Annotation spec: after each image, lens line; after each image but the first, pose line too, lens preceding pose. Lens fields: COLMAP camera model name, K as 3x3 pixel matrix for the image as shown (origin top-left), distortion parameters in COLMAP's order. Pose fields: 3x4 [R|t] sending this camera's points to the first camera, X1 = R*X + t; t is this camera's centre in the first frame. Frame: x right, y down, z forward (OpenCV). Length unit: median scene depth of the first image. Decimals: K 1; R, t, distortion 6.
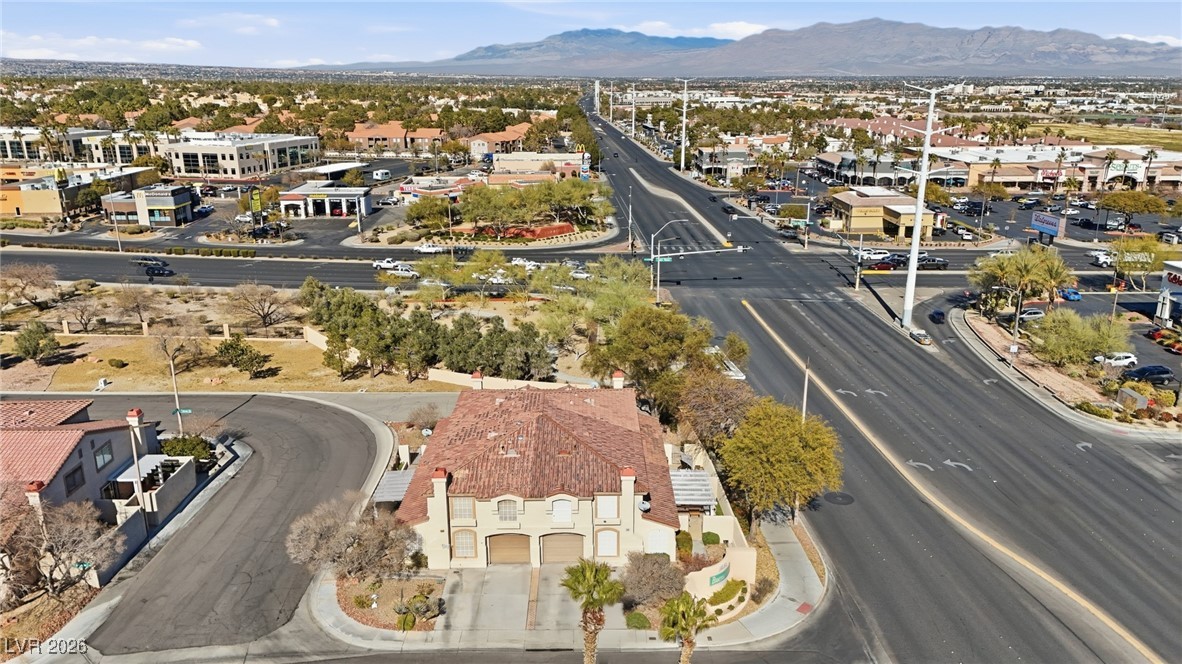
lens RADIAL K [[863.3, 0, 591.0], [0, 863.3, 332.0], [0, 0, 1]] dist [0.078438, -0.080230]
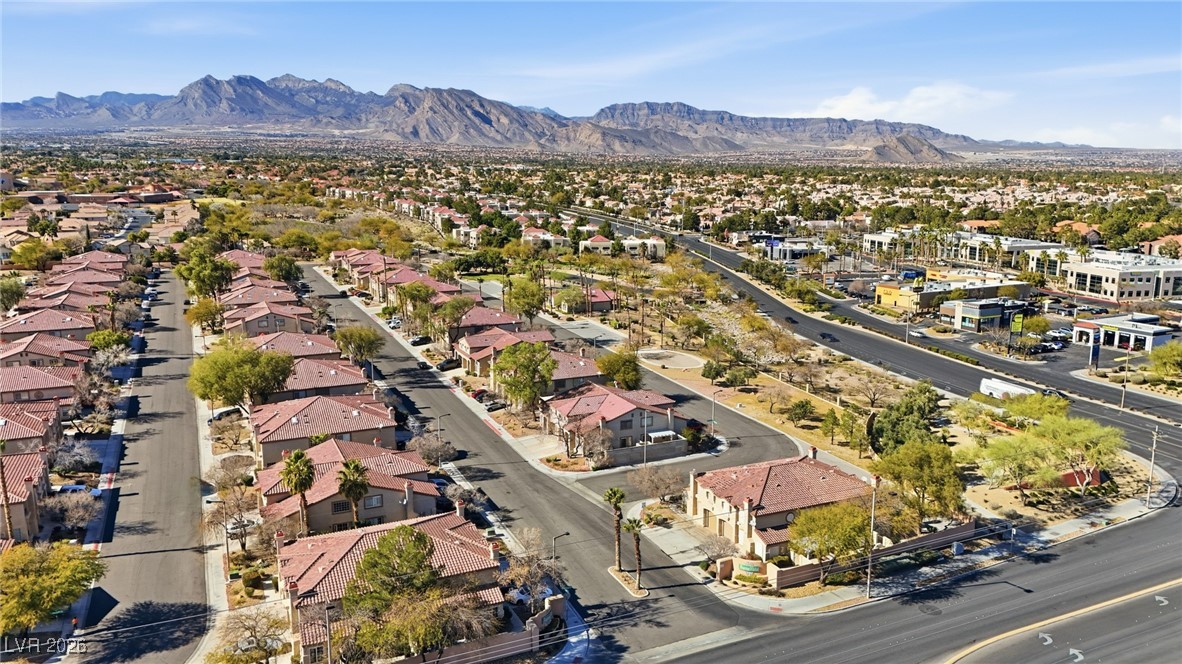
lens RADIAL K [[863.3, 0, 591.0], [0, 863.3, 332.0], [0, 0, 1]] dist [0.078438, -0.080230]
pose [[0.410410, 0.174764, -0.894998, 0.398048], [-0.259676, 0.963227, 0.069010, -0.058842], [0.874146, 0.204087, 0.440700, -0.043456]]
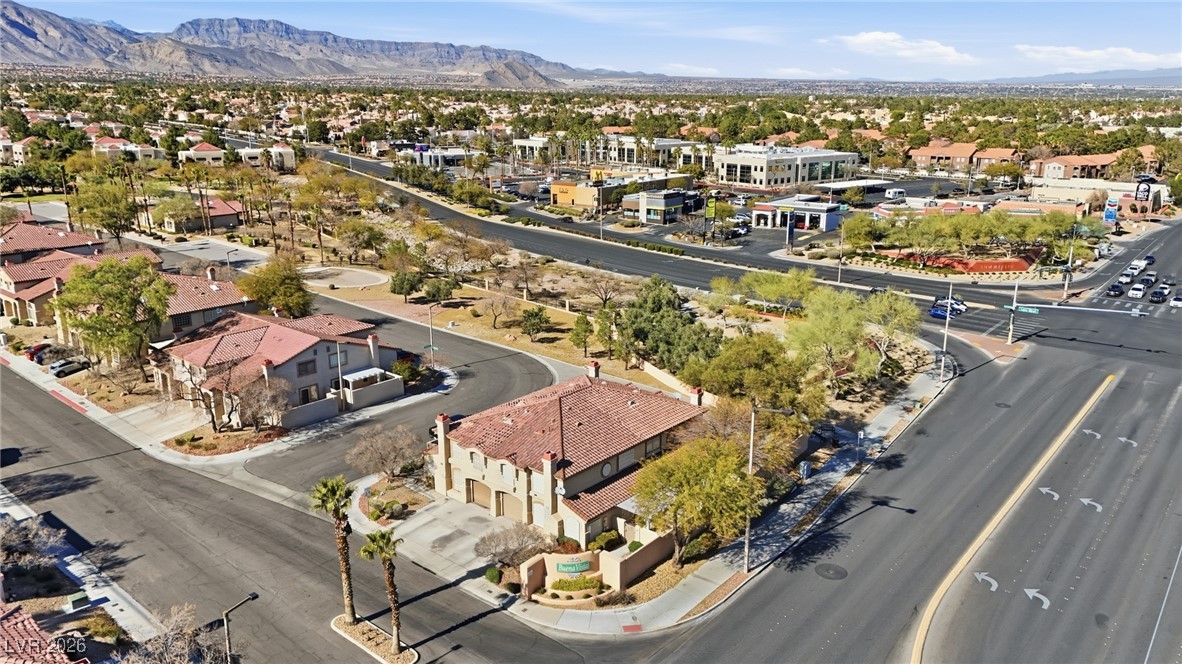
lens RADIAL K [[863.3, 0, 591.0], [0, 863.3, 332.0], [0, 0, 1]] dist [0.078438, -0.080230]
pose [[0.751481, 0.175486, -0.635988, 0.209330], [-0.185435, 0.981298, 0.051658, -0.018082], [0.633159, 0.079115, 0.769968, 0.040485]]
